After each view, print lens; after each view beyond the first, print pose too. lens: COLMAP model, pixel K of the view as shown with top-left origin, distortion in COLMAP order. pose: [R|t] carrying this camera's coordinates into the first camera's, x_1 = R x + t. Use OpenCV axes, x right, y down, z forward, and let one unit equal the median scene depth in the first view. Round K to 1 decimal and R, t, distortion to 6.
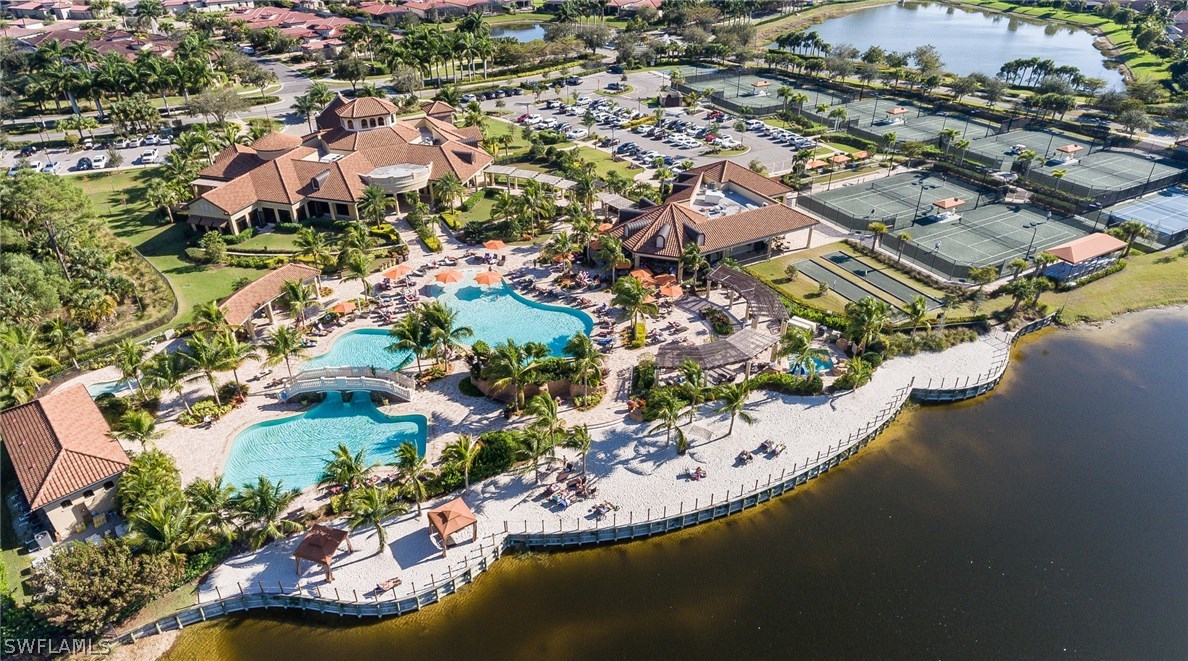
lens RADIAL K [[820.3, 0, 594.0], [0, 820.3, 330.5], [0, 0, 1]] dist [-0.001912, 0.000399]
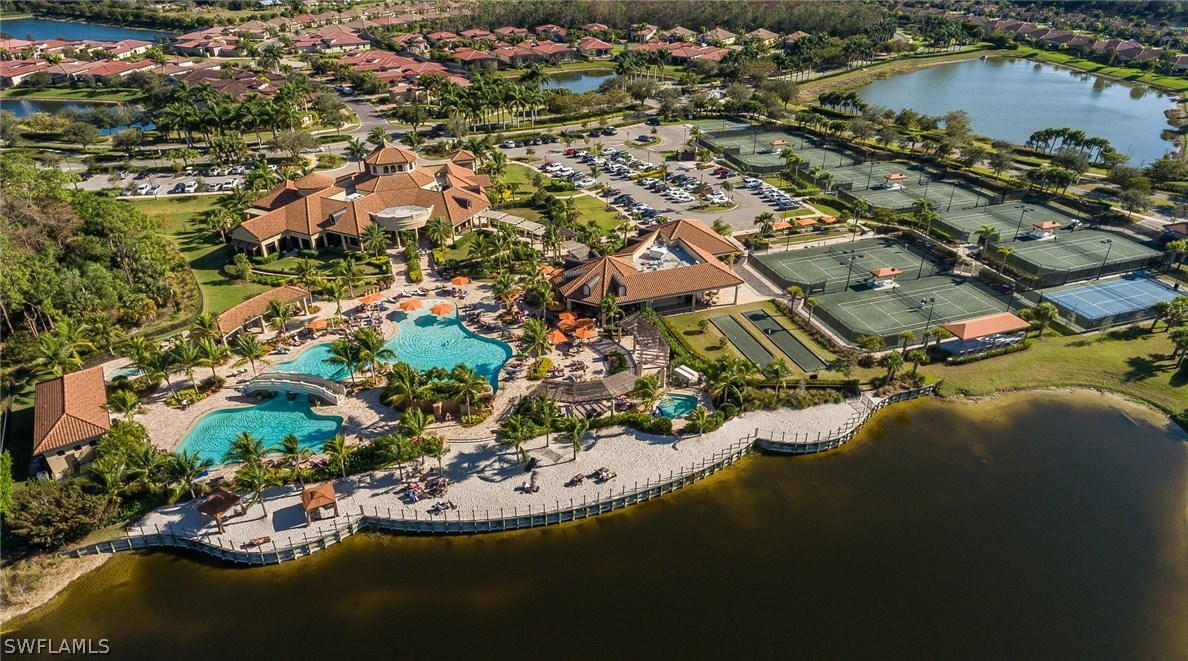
lens RADIAL K [[820.3, 0, 594.0], [0, 820.3, 330.5], [0, 0, 1]] dist [-0.001912, 0.000399]
pose [[0.980765, 0.085089, -0.175673, 0.291397], [-0.089261, 0.995880, -0.015971, -0.032987], [0.173590, 0.031344, 0.984319, -0.131044]]
